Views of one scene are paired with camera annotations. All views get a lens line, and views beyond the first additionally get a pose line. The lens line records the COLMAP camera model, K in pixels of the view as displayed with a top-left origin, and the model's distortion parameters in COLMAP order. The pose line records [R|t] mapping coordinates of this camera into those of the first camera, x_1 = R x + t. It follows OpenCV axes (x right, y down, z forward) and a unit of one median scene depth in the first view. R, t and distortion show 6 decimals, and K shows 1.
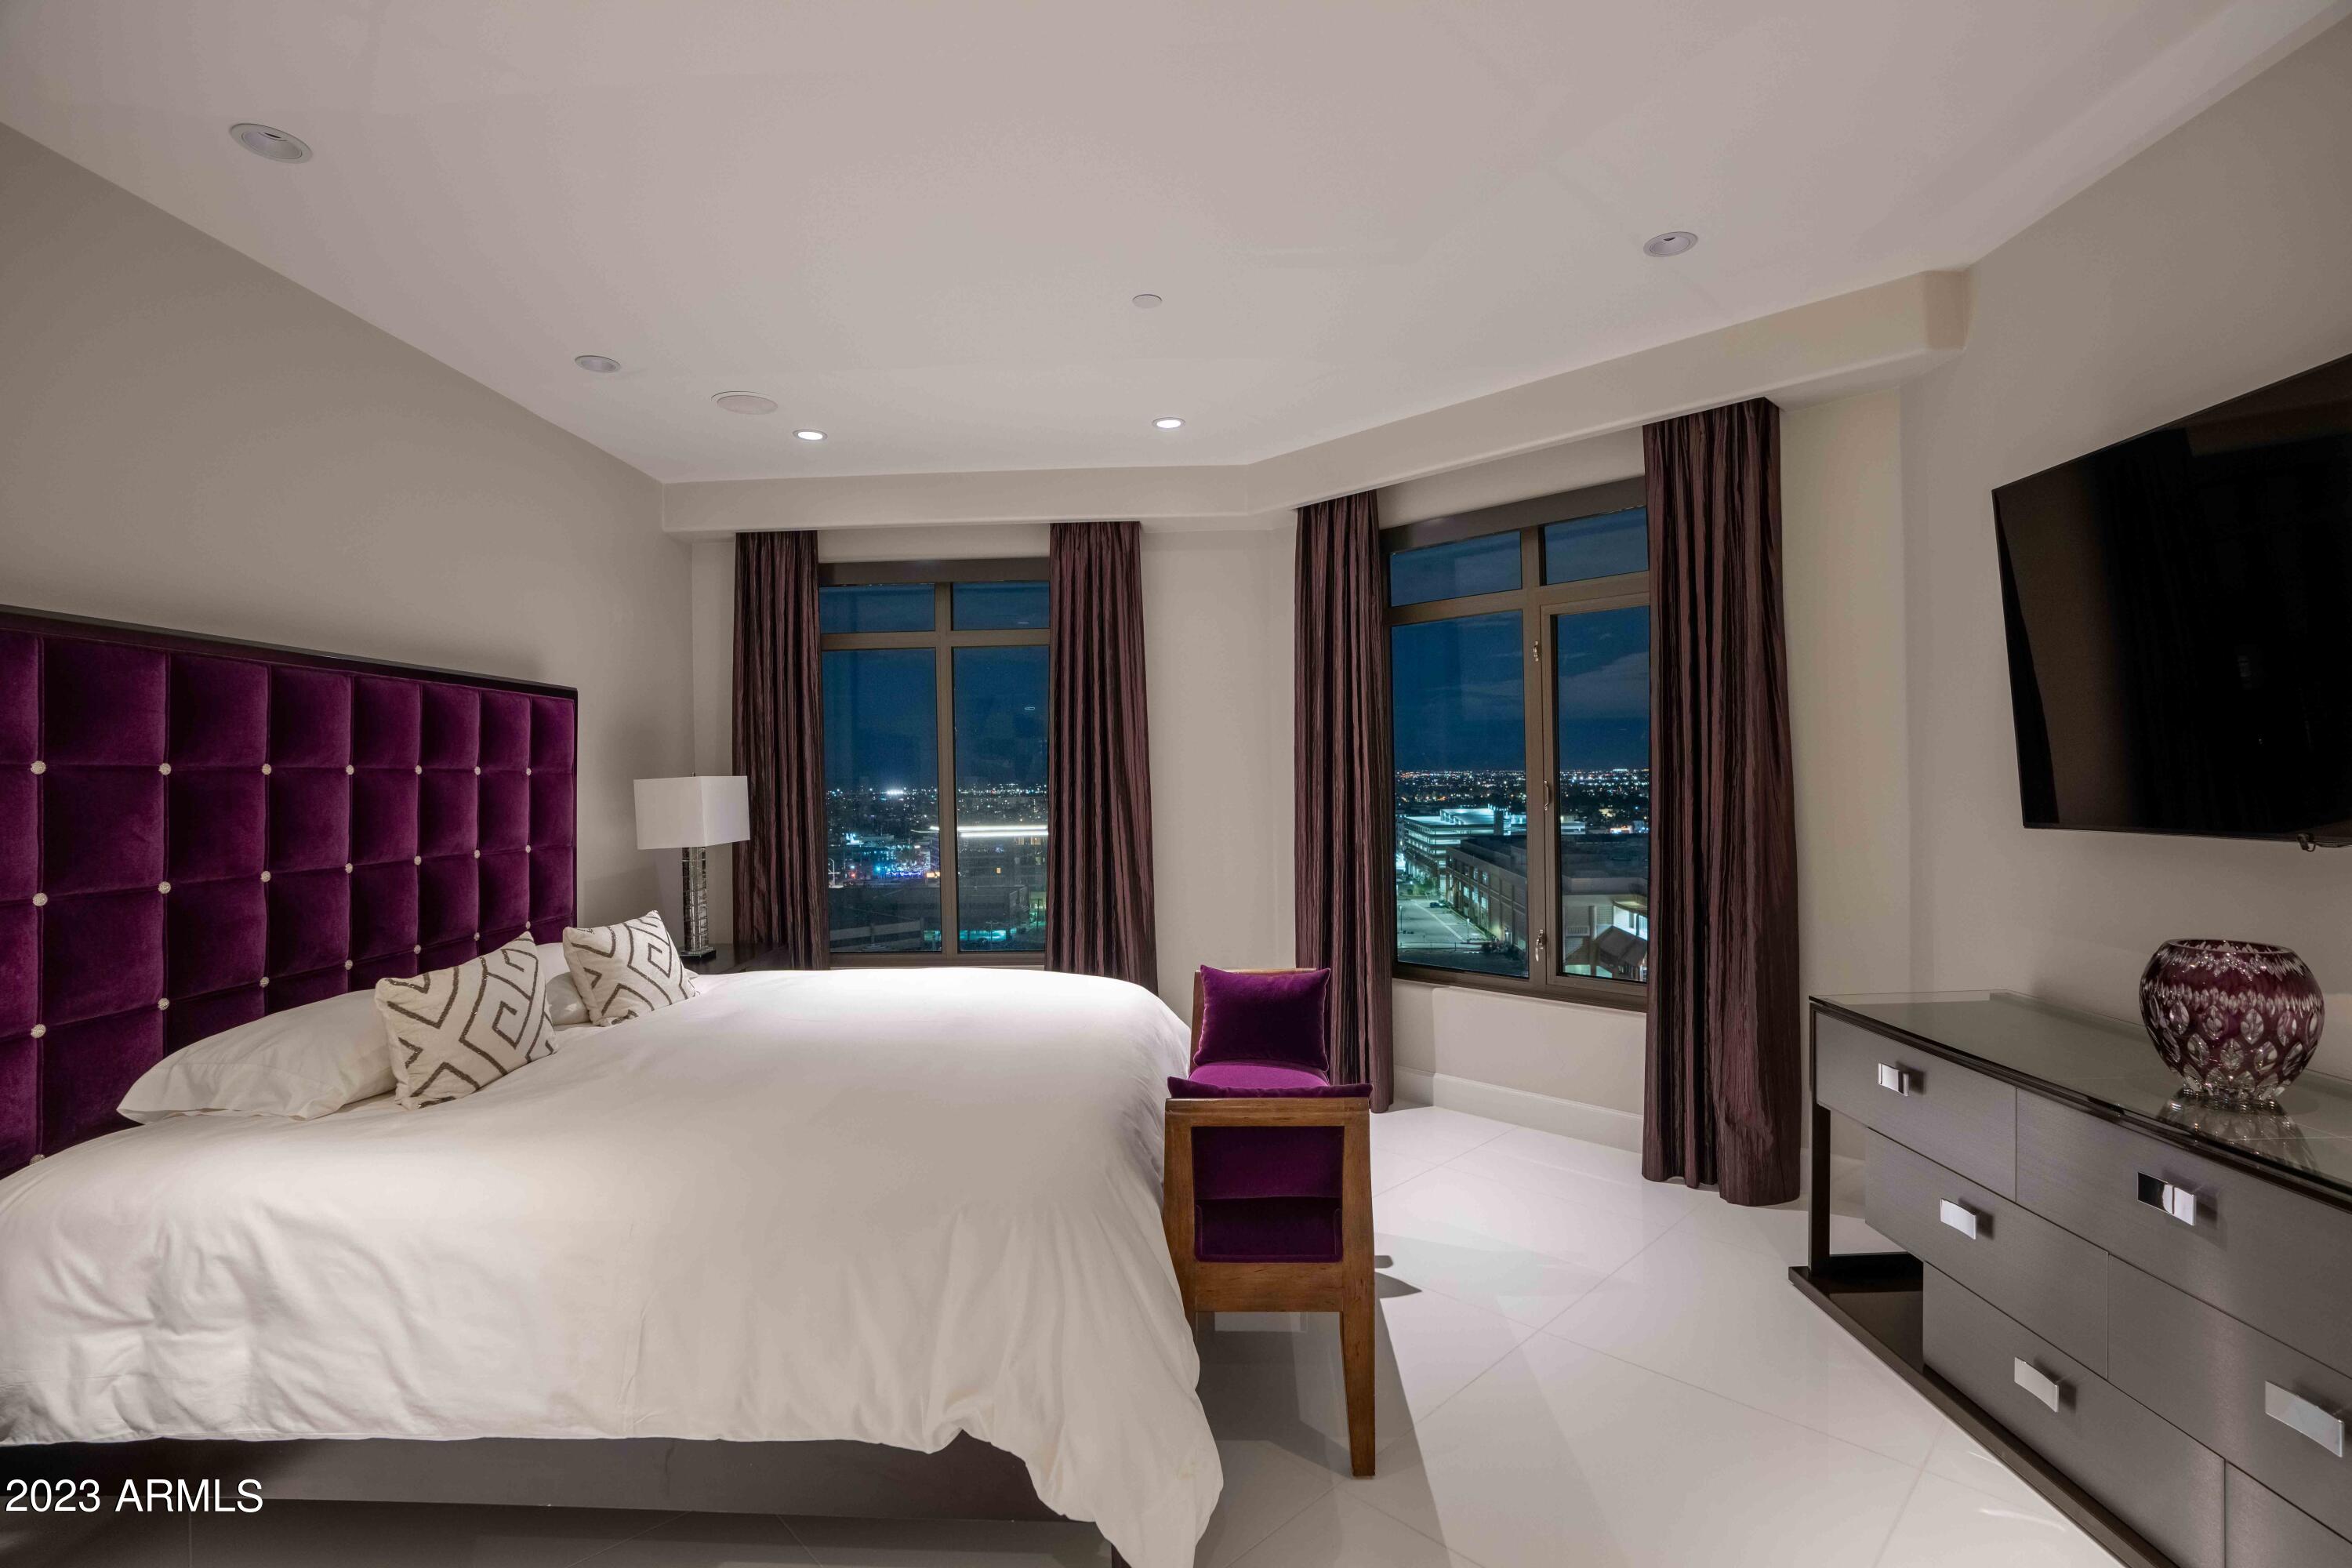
lens RADIAL K [[1108.5, 0, 1171.1], [0, 1108.5, 786.6], [0, 0, 1]] dist [-0.051089, 0.028115]
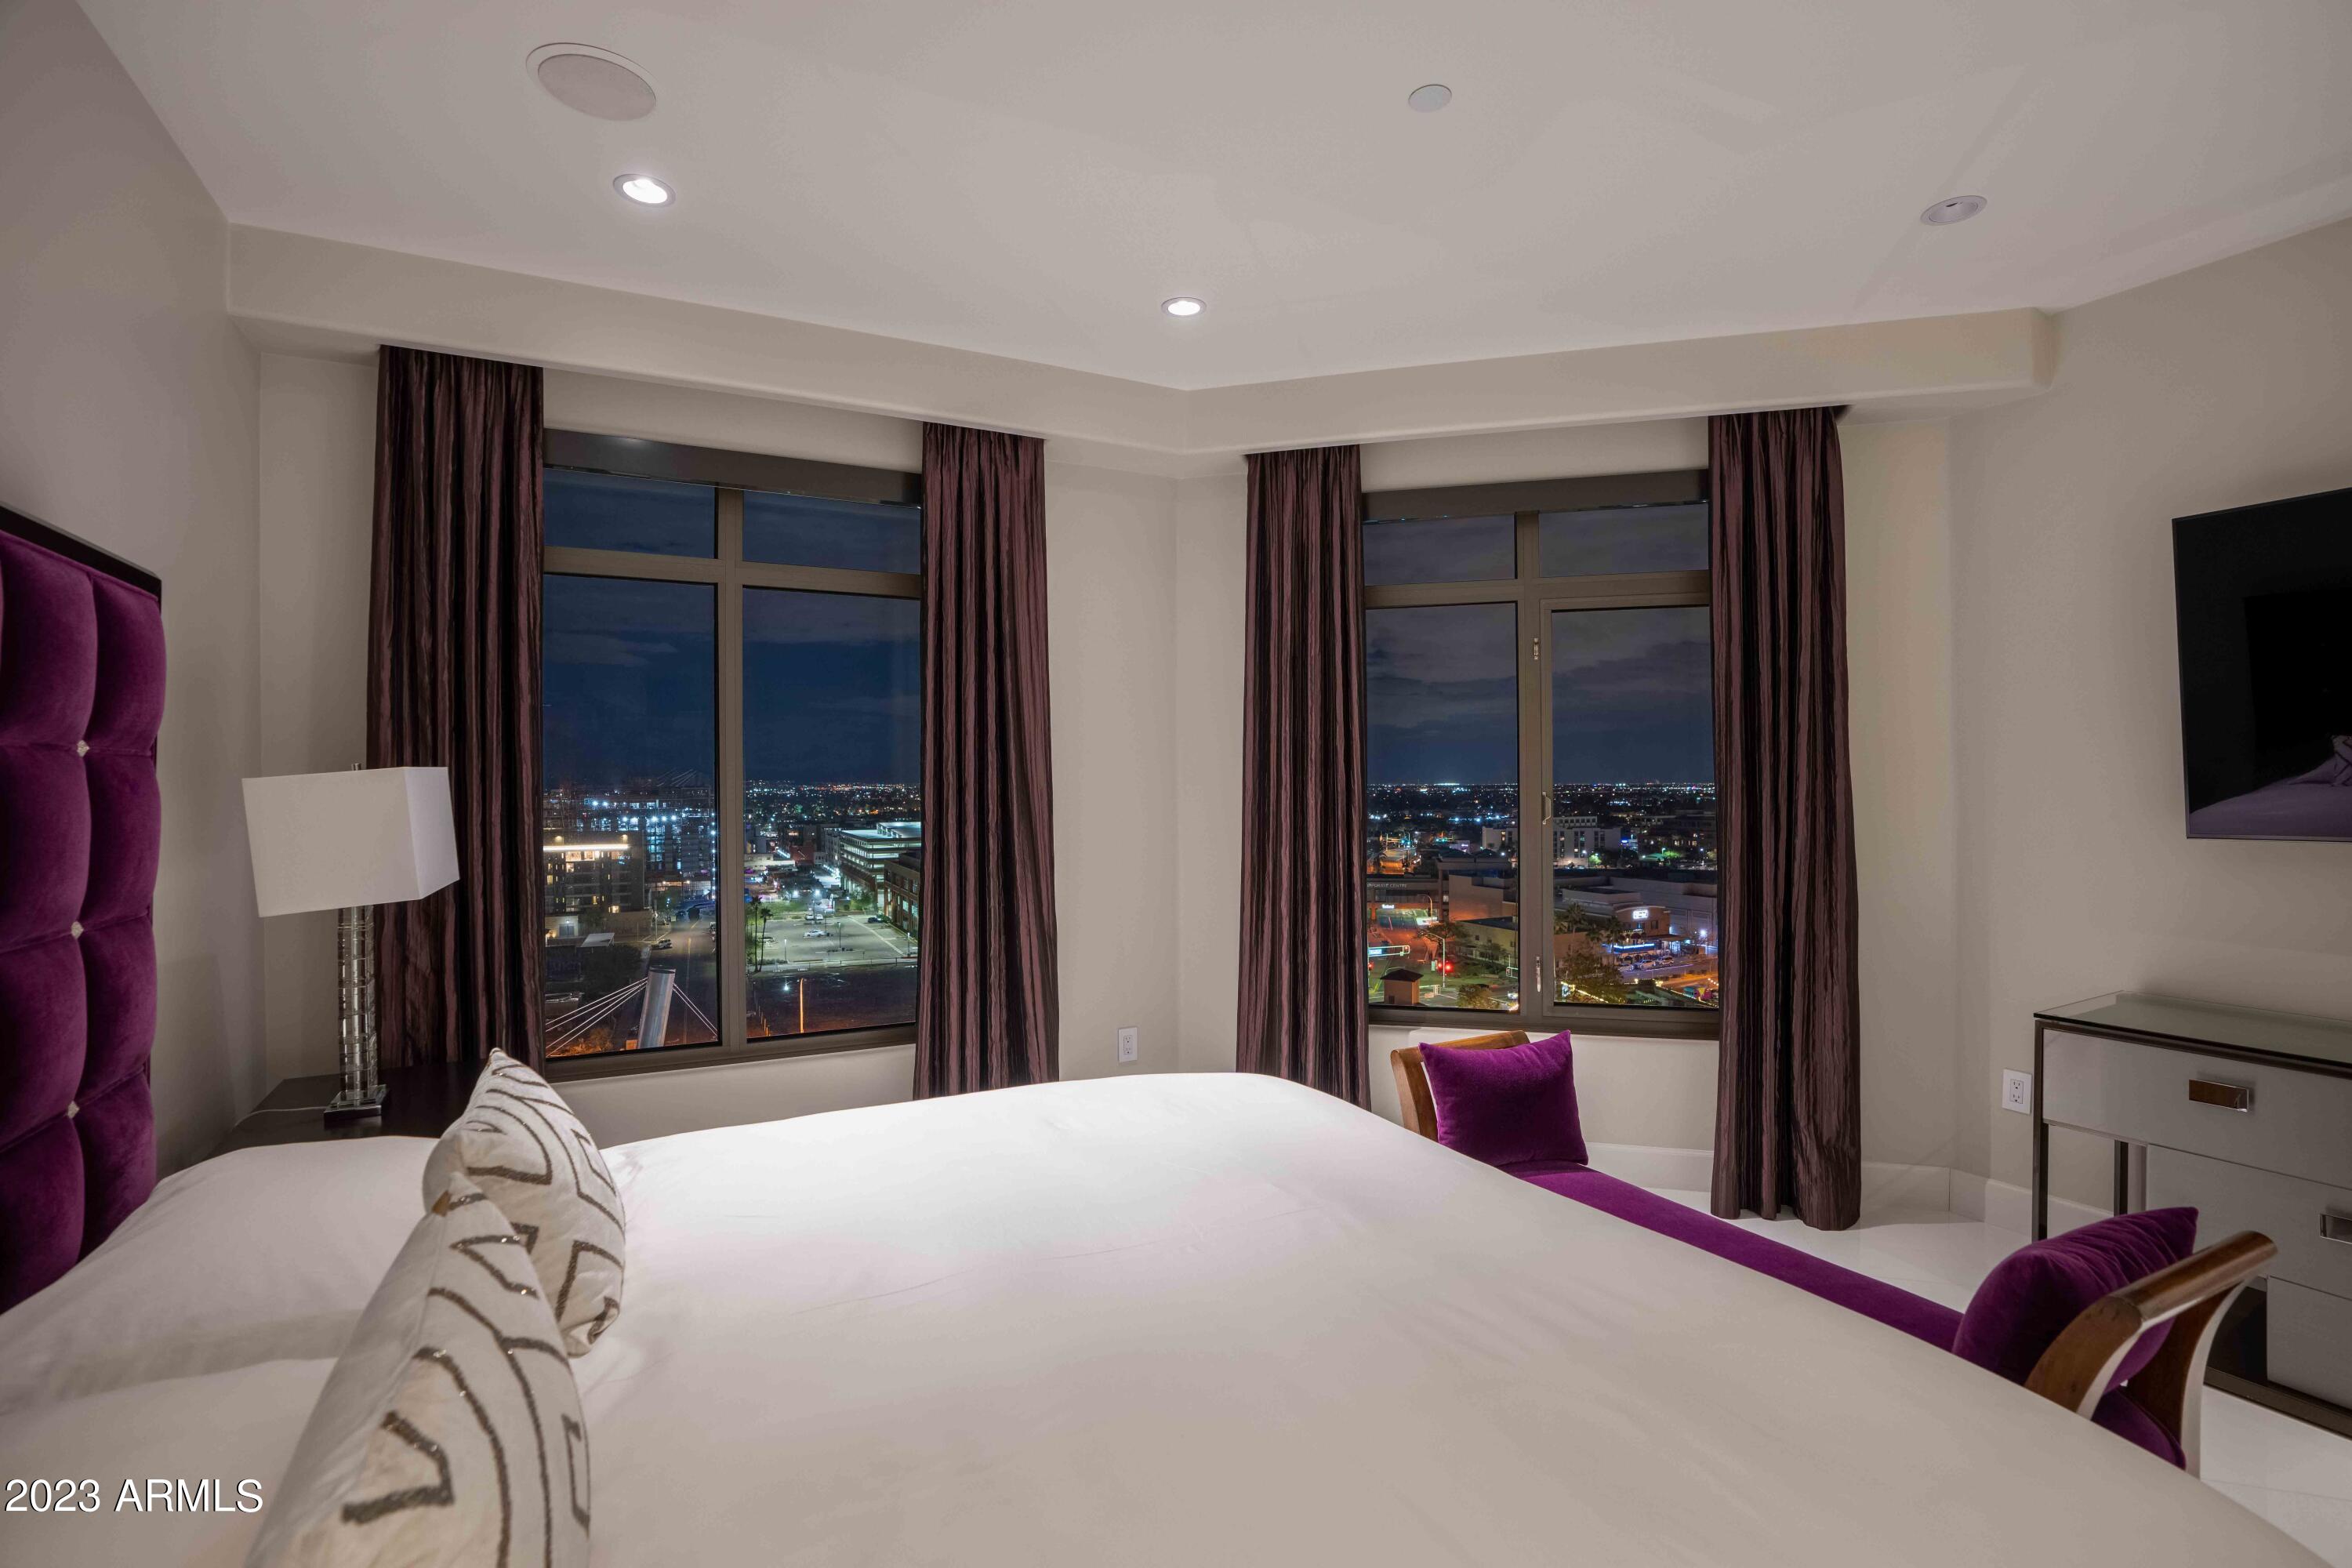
lens RADIAL K [[1108.5, 0, 1171.1], [0, 1108.5, 786.6], [0, 0, 1]] dist [-0.051089, 0.028115]
pose [[0.869622, 0.014466, 0.493506, -0.339857], [-0.008616, 0.999863, -0.014126, 0.002758], [-0.493643, 0.008032, 0.869627, 0.335563]]
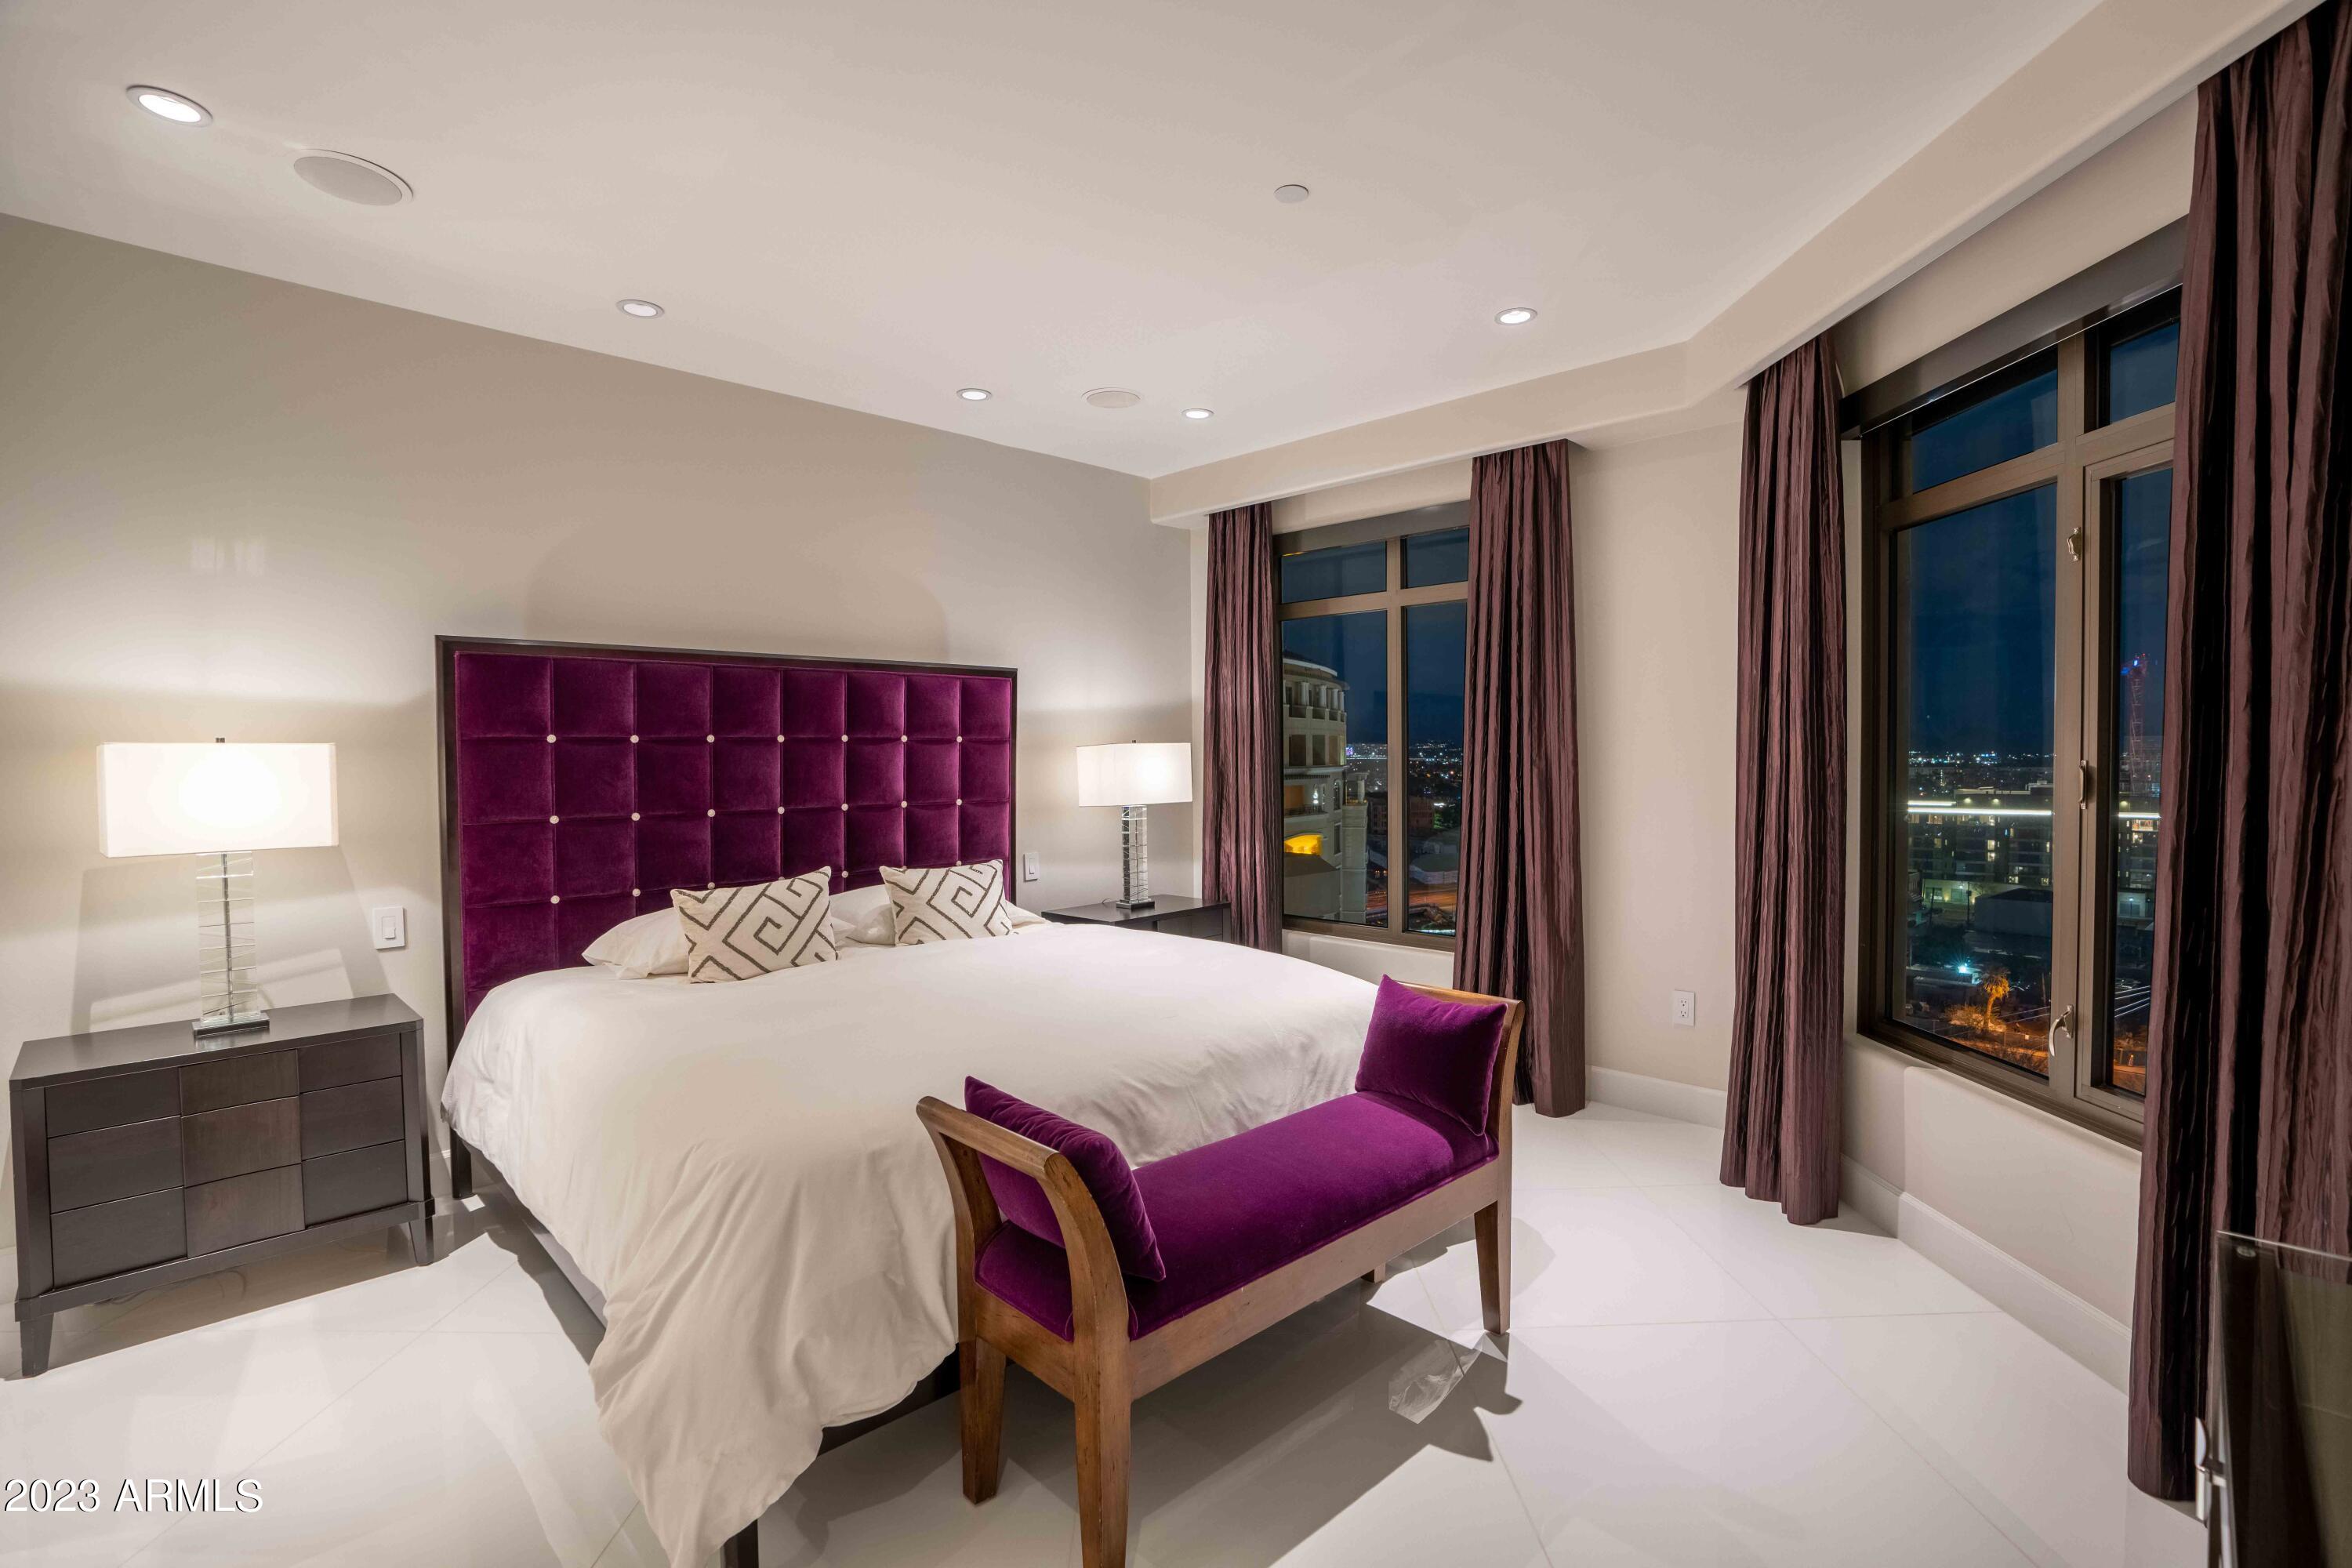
lens RADIAL K [[1108.5, 0, 1171.1], [0, 1108.5, 786.6], [0, 0, 1]] dist [-0.051089, 0.028115]
pose [[0.725945, 0.033613, -0.686931, 0.352167], [-0.010675, 0.999235, 0.037614, -0.008100], [0.687670, -0.019973, 0.725749, 0.206320]]
